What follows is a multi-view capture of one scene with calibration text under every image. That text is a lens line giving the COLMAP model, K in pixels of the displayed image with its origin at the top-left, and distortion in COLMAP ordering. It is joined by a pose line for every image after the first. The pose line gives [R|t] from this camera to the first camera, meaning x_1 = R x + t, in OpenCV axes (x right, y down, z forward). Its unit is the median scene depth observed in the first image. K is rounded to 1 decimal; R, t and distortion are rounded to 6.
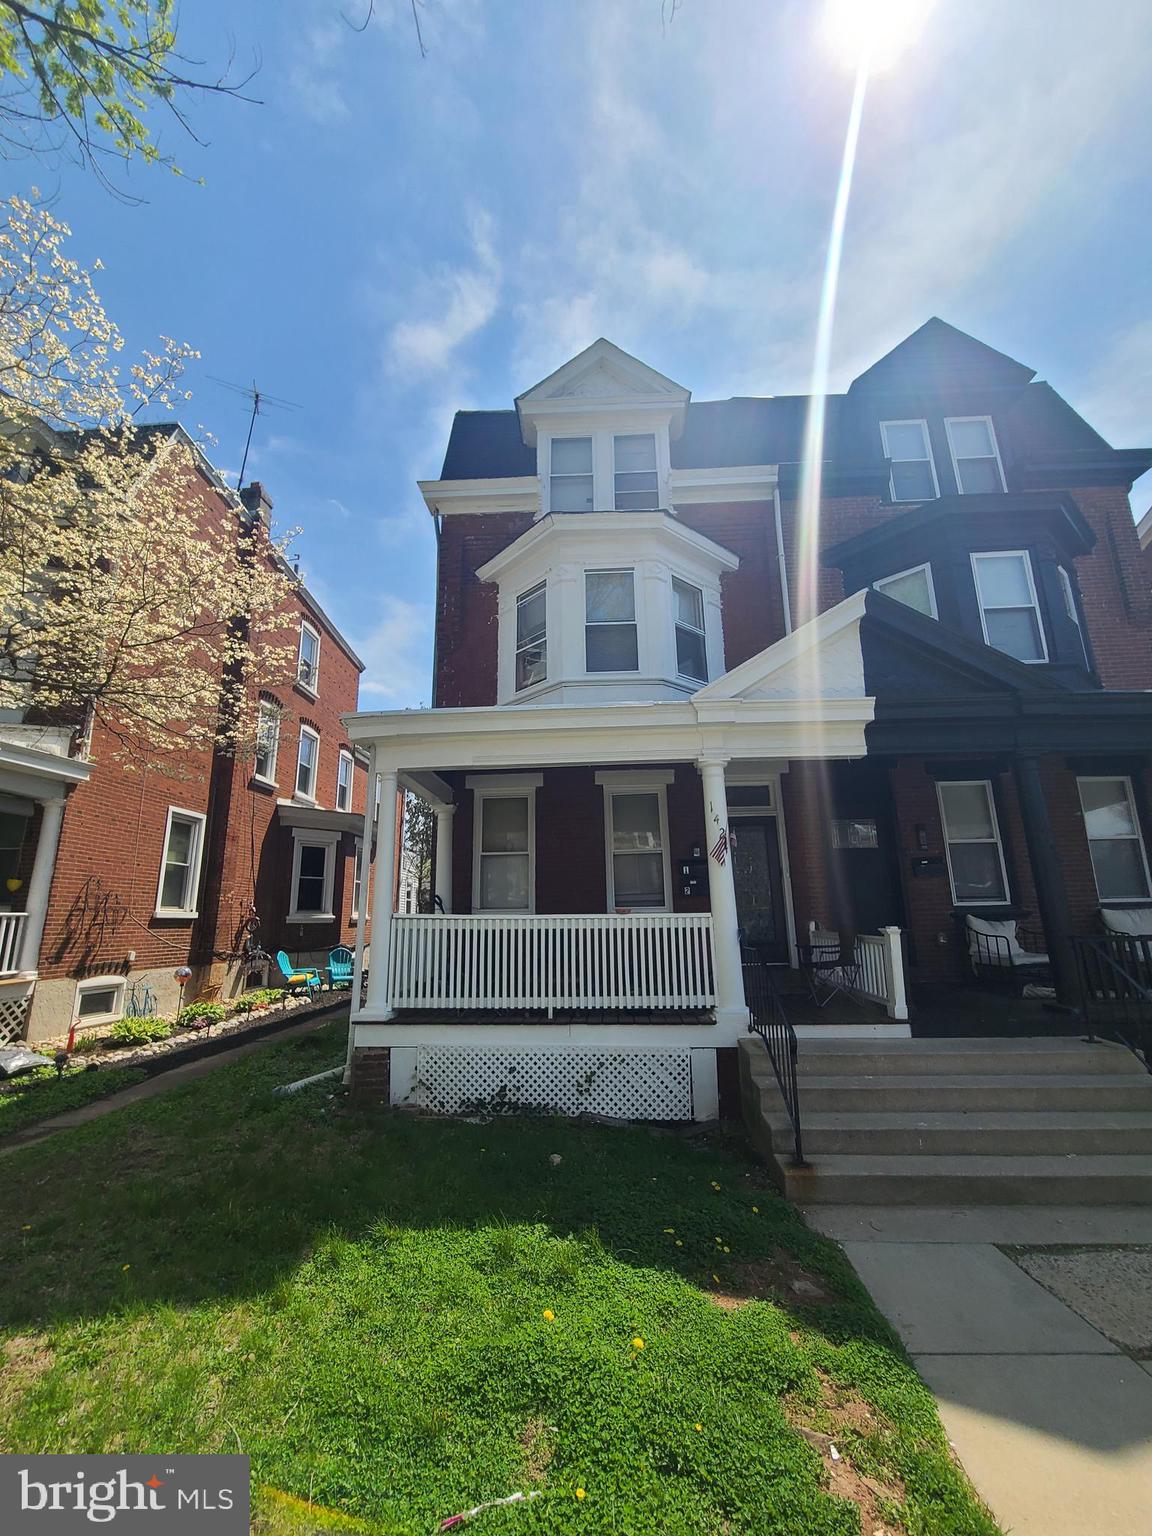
lens RADIAL K [[617.8, 0, 576.0], [0, 617.8, 768.0], [0, 0, 1]] dist [-0.005028, -0.000149]
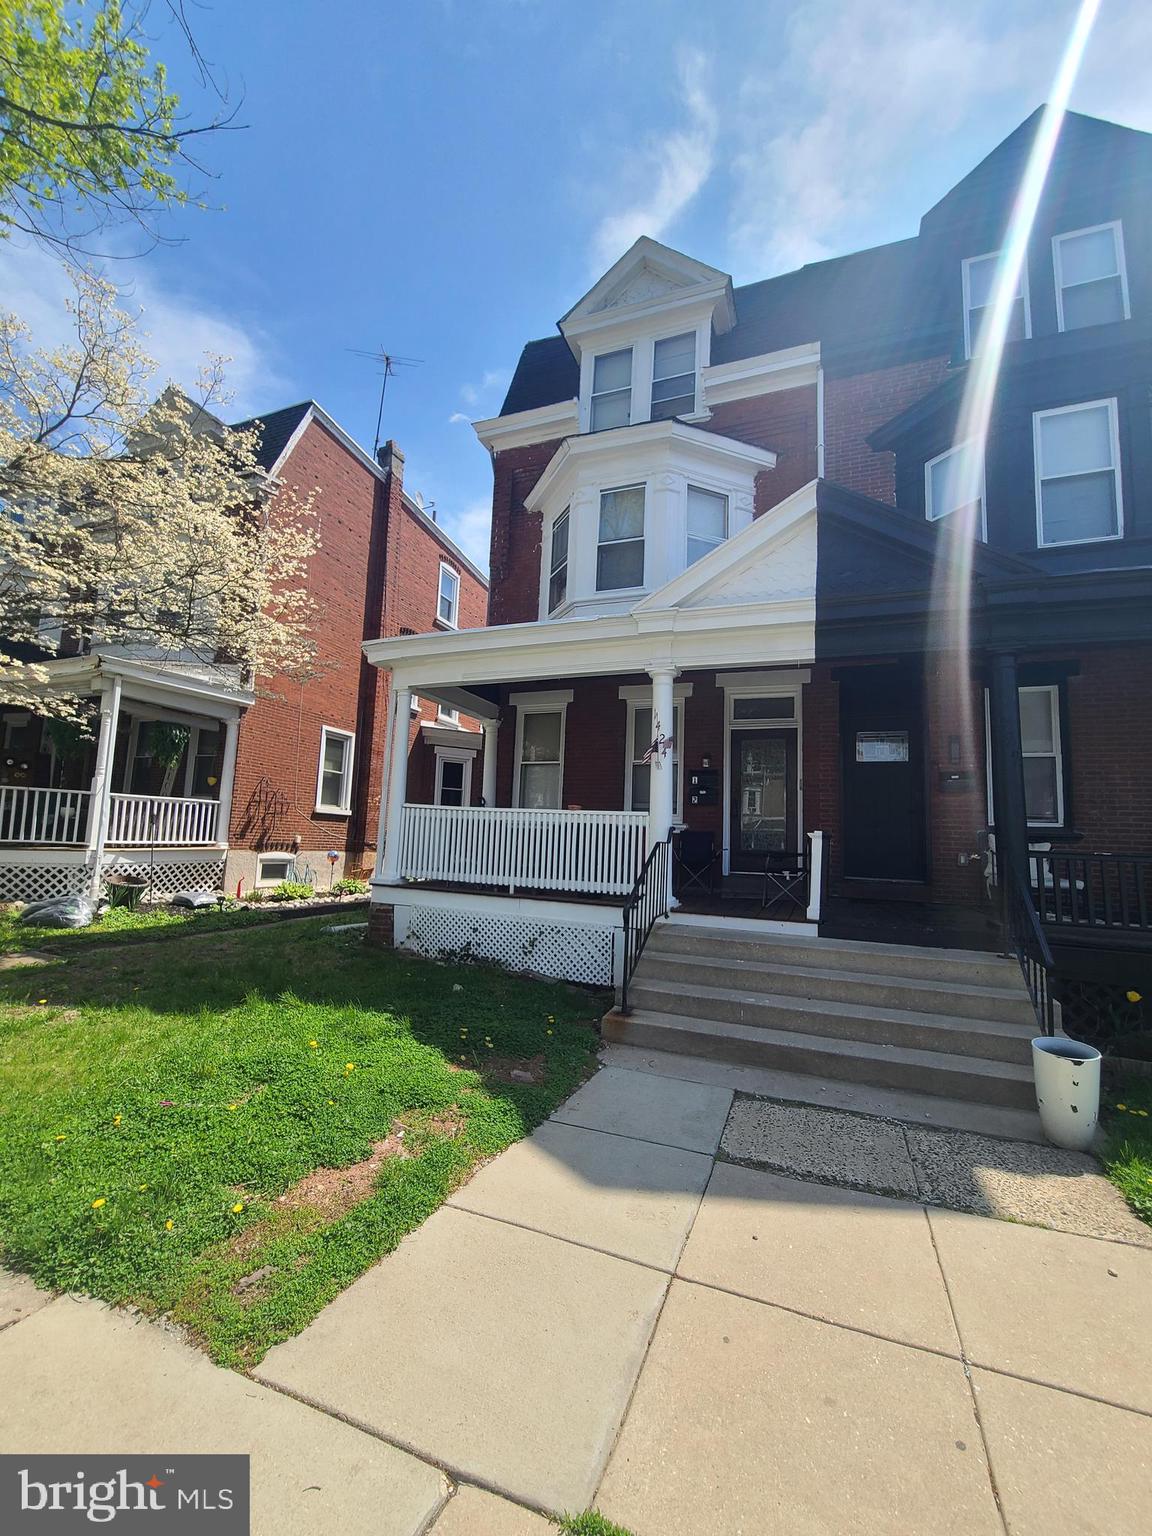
lens RADIAL K [[617.8, 0, 576.0], [0, 617.8, 768.0], [0, 0, 1]] dist [-0.009699, 0.000355]
pose [[0.947439, 0.016108, -0.319530, 0.314106], [0.020866, 0.993495, 0.111952, 0.024497], [0.319255, -0.112735, 0.940940, -0.035272]]
